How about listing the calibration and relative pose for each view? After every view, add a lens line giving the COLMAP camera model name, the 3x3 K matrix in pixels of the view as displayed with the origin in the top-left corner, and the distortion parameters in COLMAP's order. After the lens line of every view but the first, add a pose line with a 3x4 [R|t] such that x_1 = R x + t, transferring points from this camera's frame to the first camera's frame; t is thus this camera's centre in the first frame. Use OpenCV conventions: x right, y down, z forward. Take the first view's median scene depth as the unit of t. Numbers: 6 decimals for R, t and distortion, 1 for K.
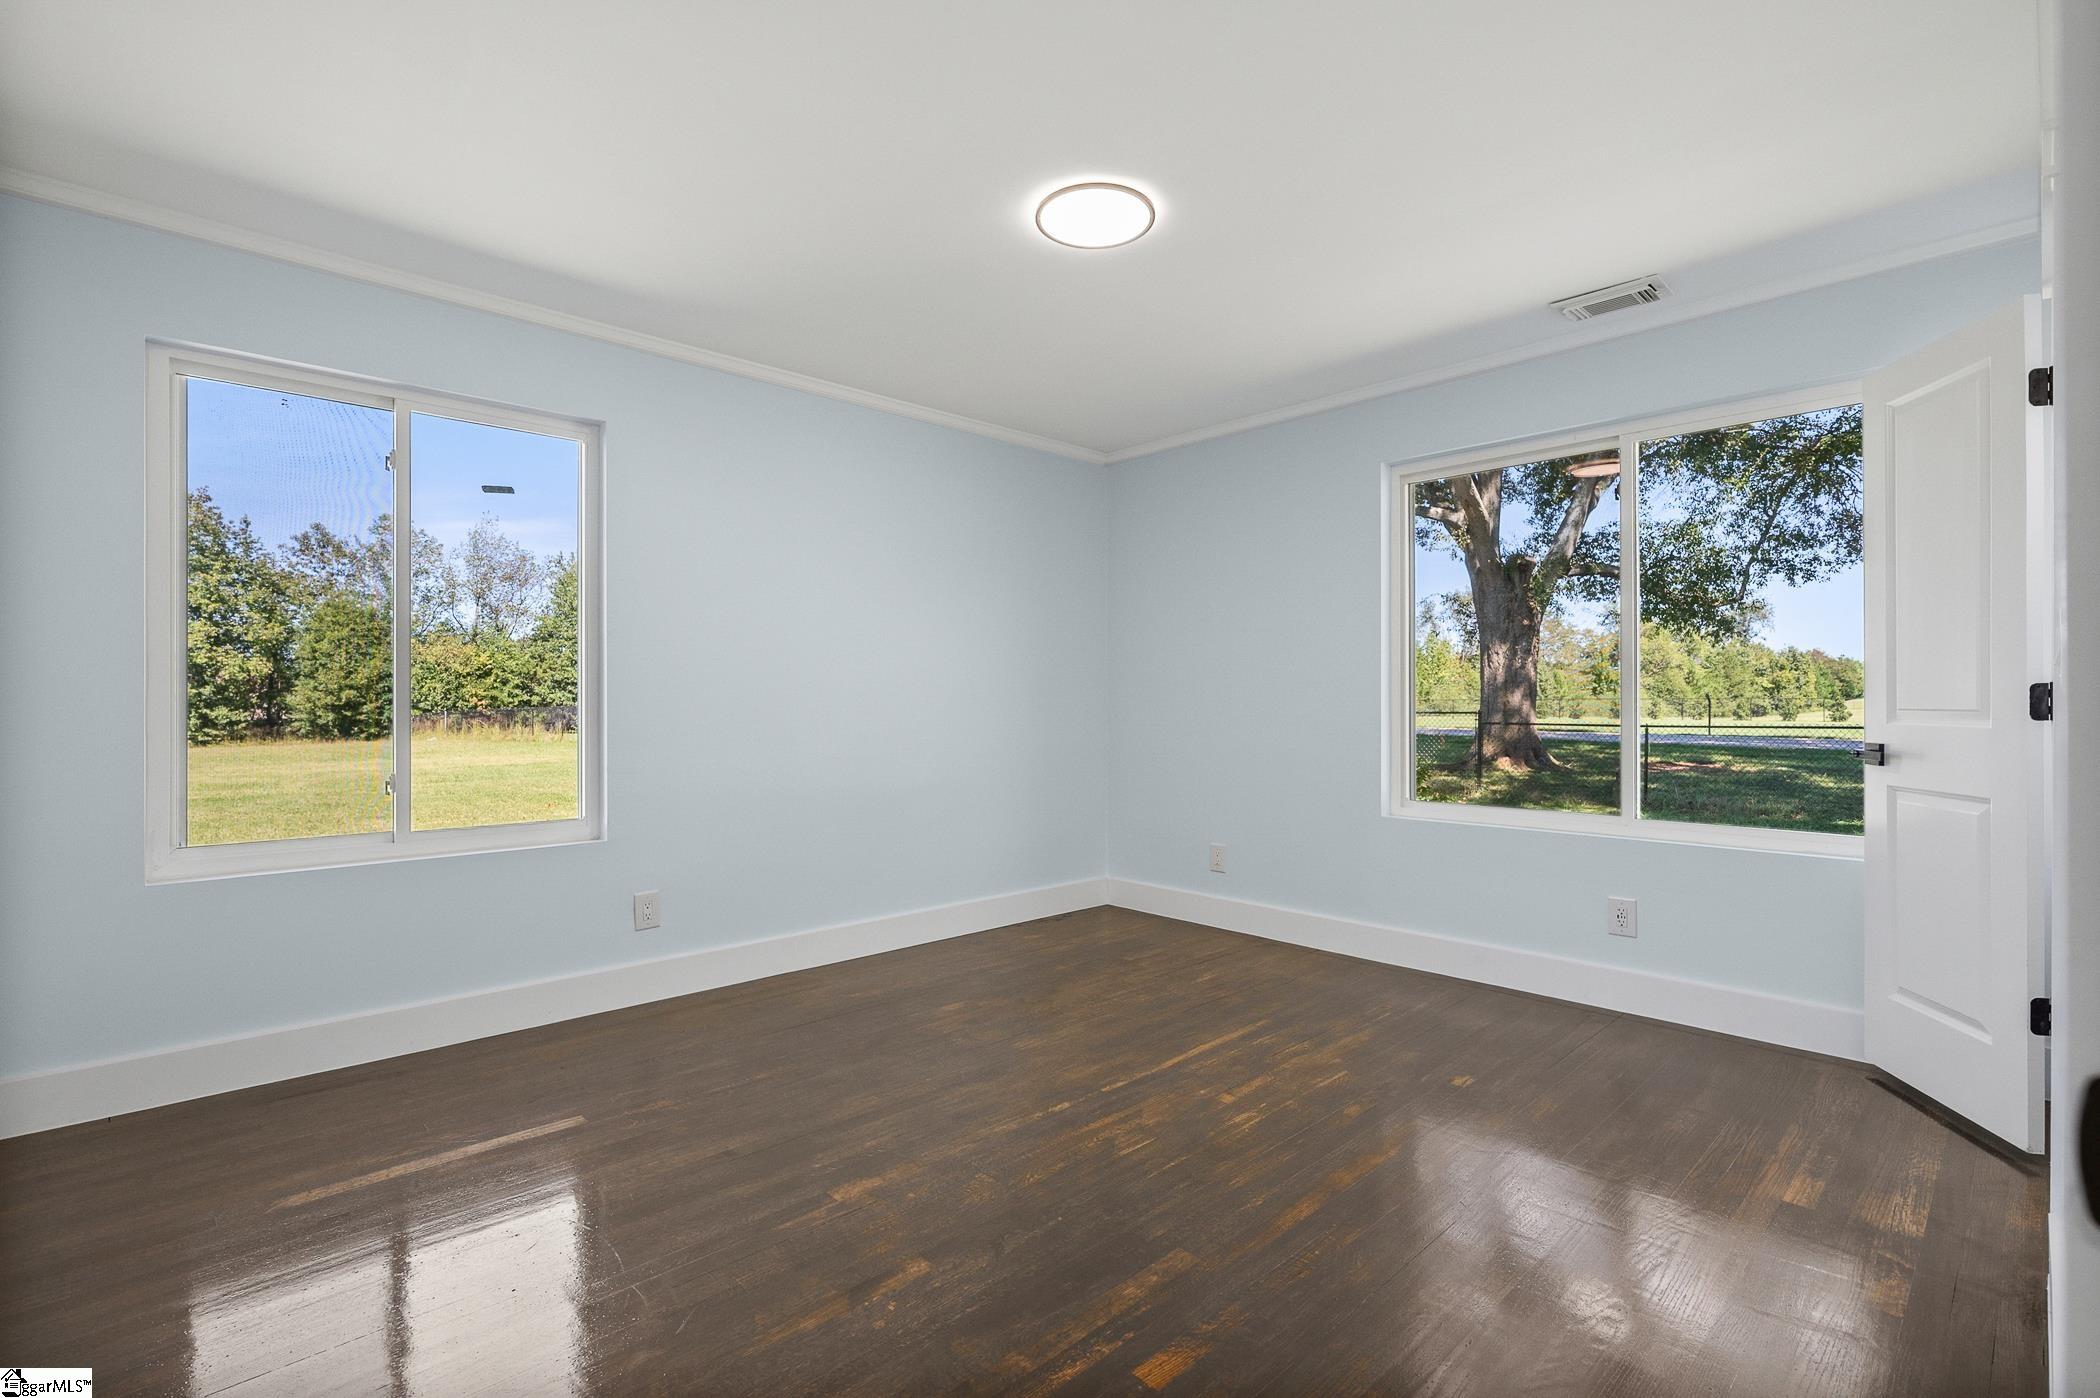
lens RADIAL K [[963.8, 0, 1054.6], [0, 963.8, 702.7], [0, 0, 1]] dist [0.002197, 0.000236]
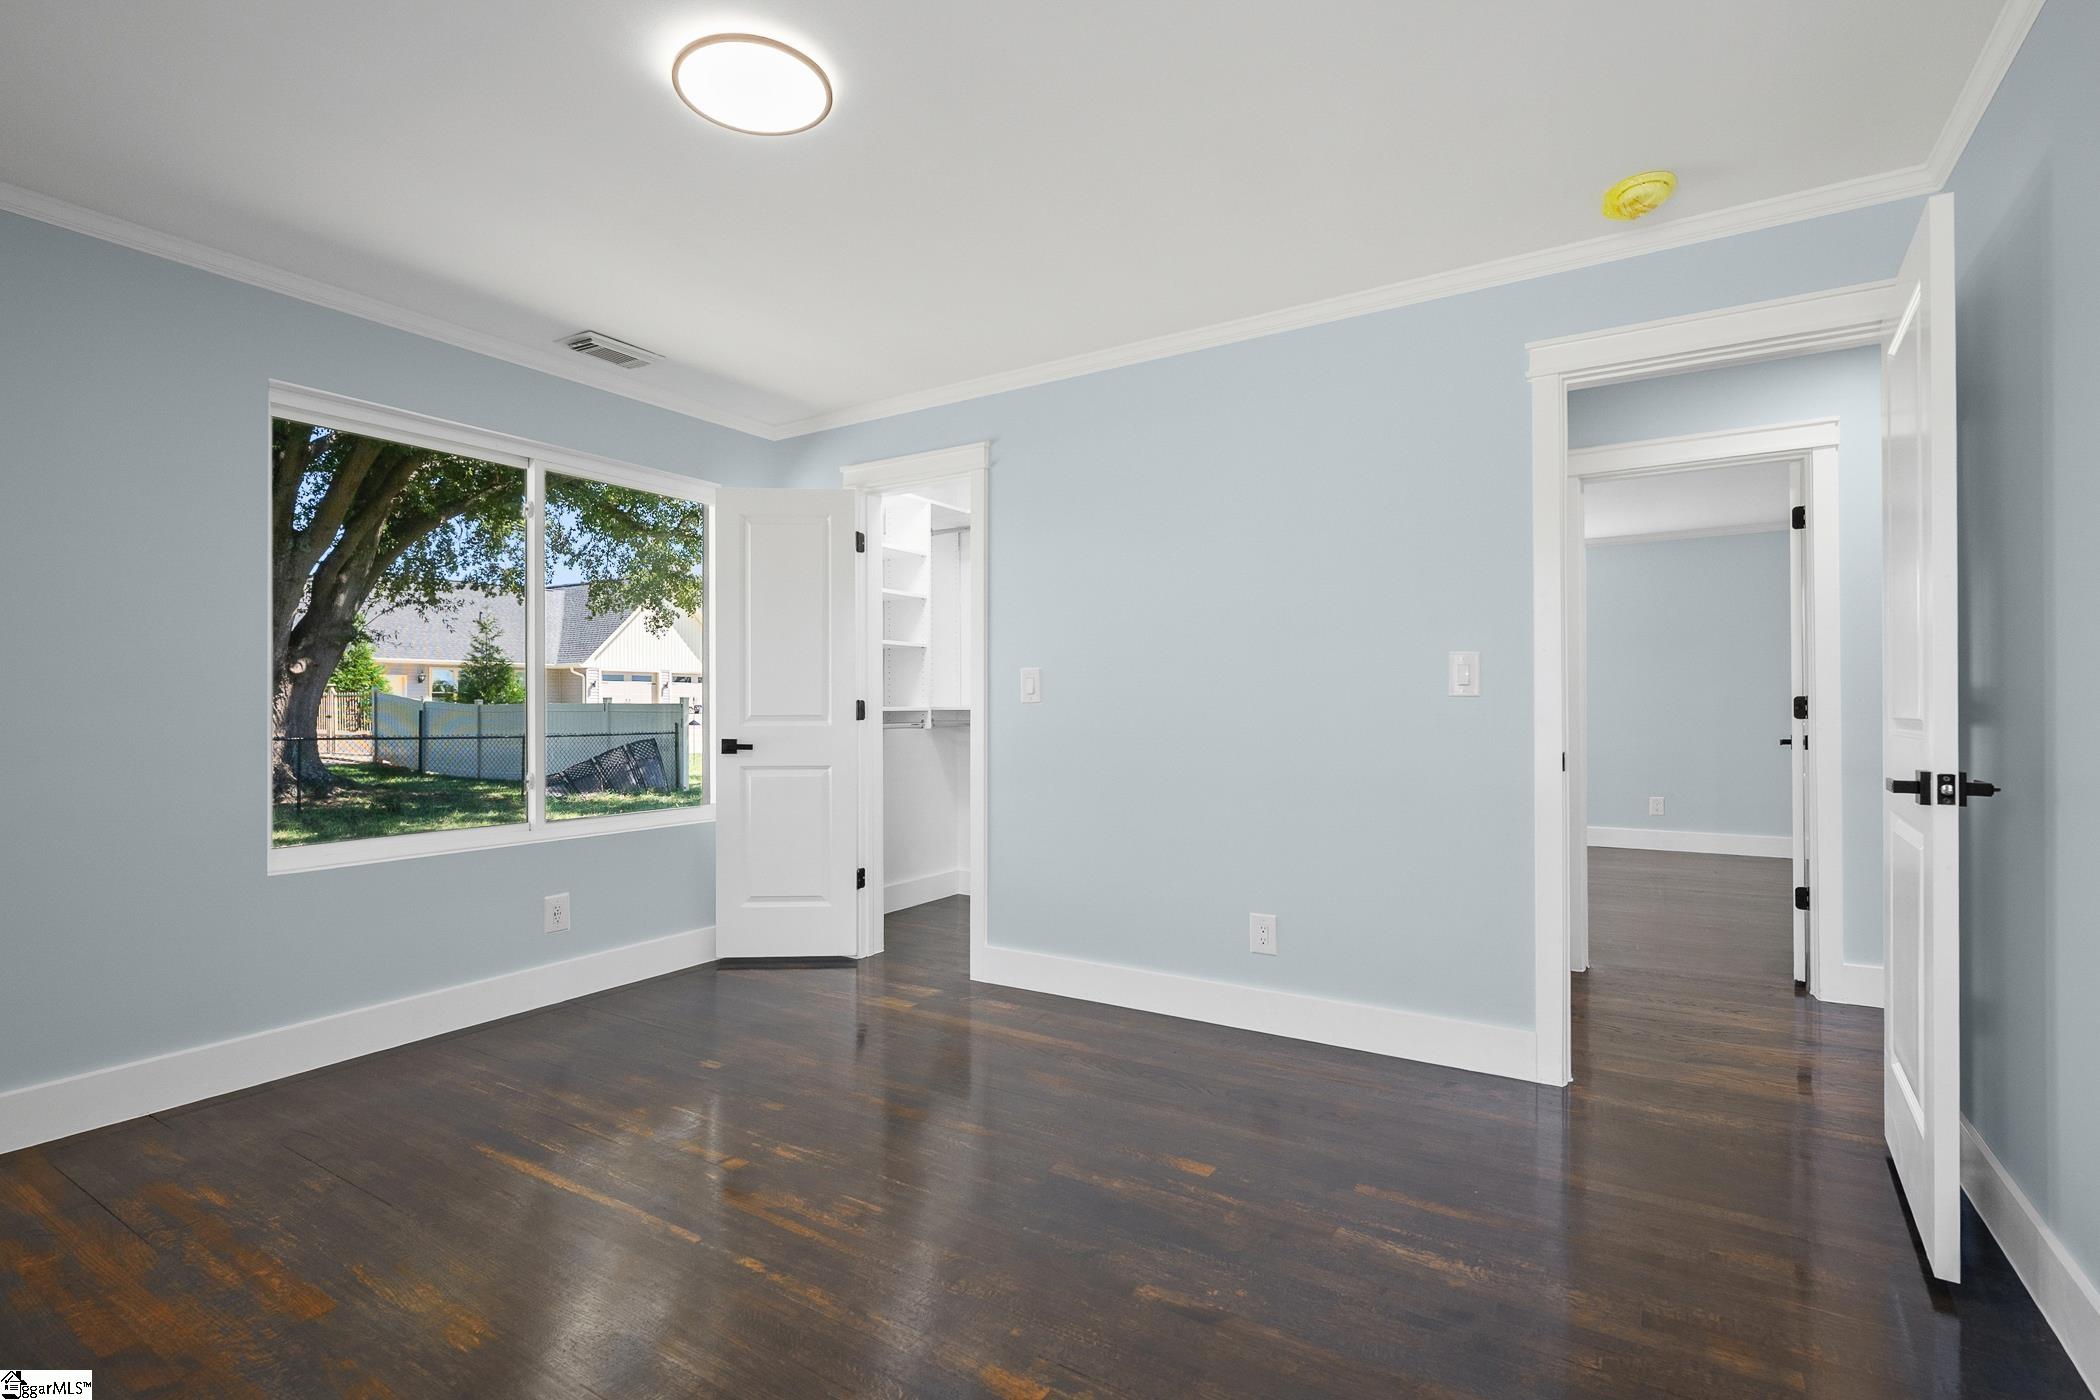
lens RADIAL K [[963.8, 0, 1054.6], [0, 963.8, 703.7], [0, 0, 1]] dist [0.002197, 0.000236]
pose [[-0.249291, 0.007055, 0.968403, -0.729585], [0.005583, 0.999967, -0.005848, -0.000671], [-0.968413, 0.003949, -0.249322, 0.914560]]
